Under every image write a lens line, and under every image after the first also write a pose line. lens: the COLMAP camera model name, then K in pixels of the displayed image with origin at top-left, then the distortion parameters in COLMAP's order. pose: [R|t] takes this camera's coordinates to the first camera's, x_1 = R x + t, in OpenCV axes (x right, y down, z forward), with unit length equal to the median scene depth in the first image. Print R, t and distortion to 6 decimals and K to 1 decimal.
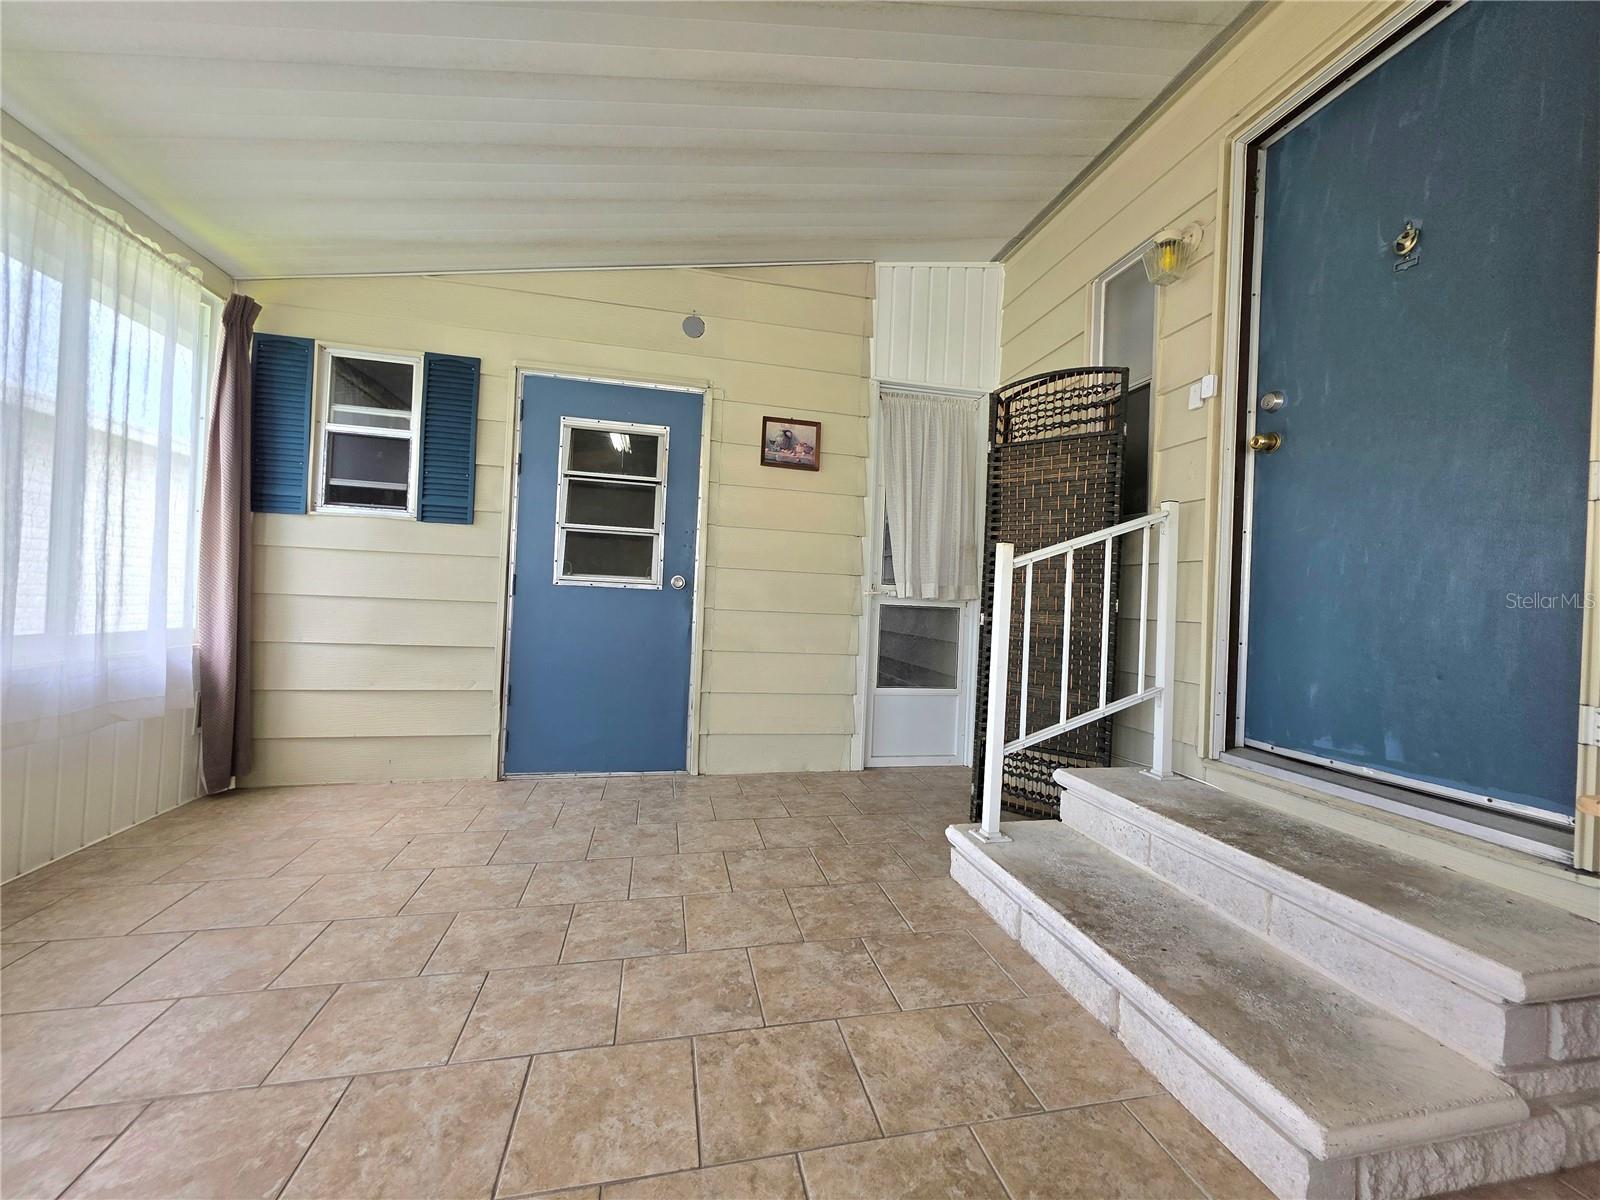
lens RADIAL K [[639.1, 0, 805.0], [0, 639.1, 595.8], [0, 0, 1]] dist [-0.004528, 0.001226]
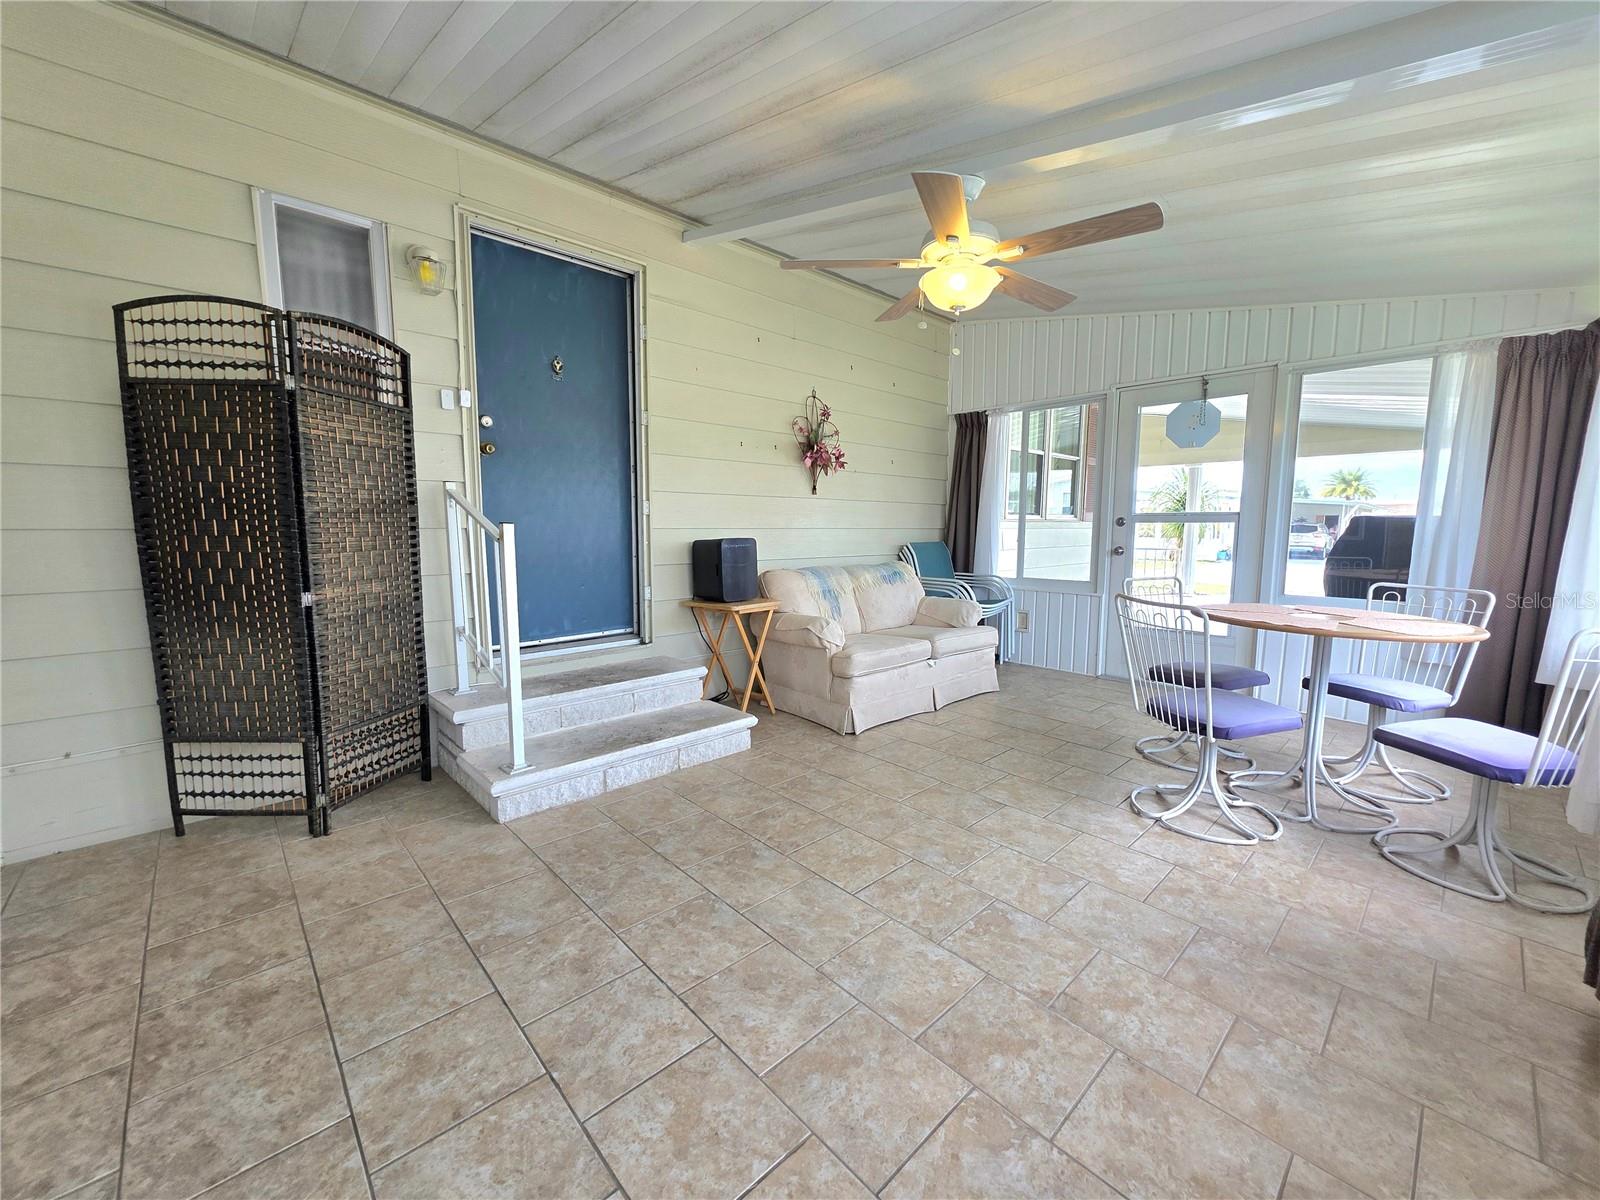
lens RADIAL K [[639.1, 0, 801.7], [0, 639.1, 599.1], [0, 0, 1]] dist [-0.004528, 0.001226]
pose [[-0.507052, -0.144325, 0.849746, -0.693882], [-0.026230, 0.988008, 0.152156, -0.098988], [-0.861516, 0.054862, -0.504758, 0.812022]]
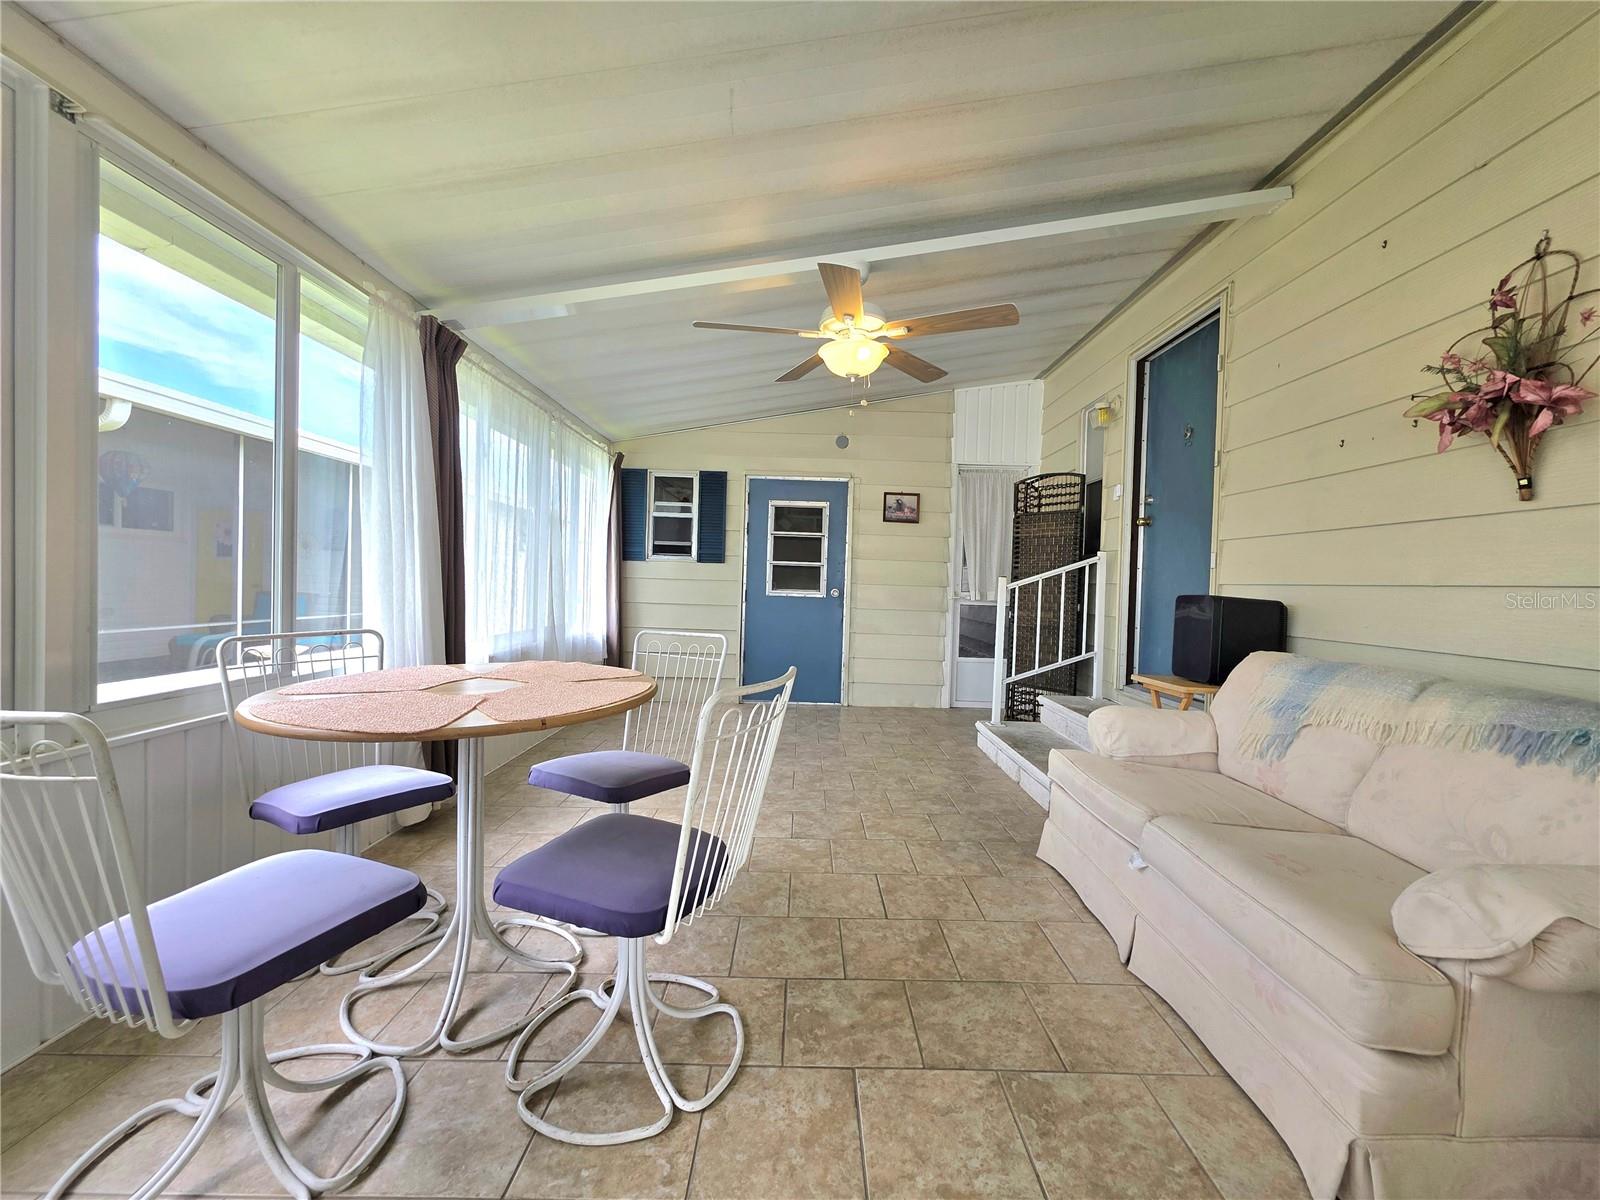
lens RADIAL K [[639.1, 0, 804.9], [0, 639.1, 599.6], [0, 0, 1]] dist [-0.004528, 0.001226]
pose [[0.975954, -0.007144, -0.217858, 0.105743], [0.011741, 0.999735, 0.019815, -0.042093], [0.217659, -0.021897, 0.975779, -0.762634]]
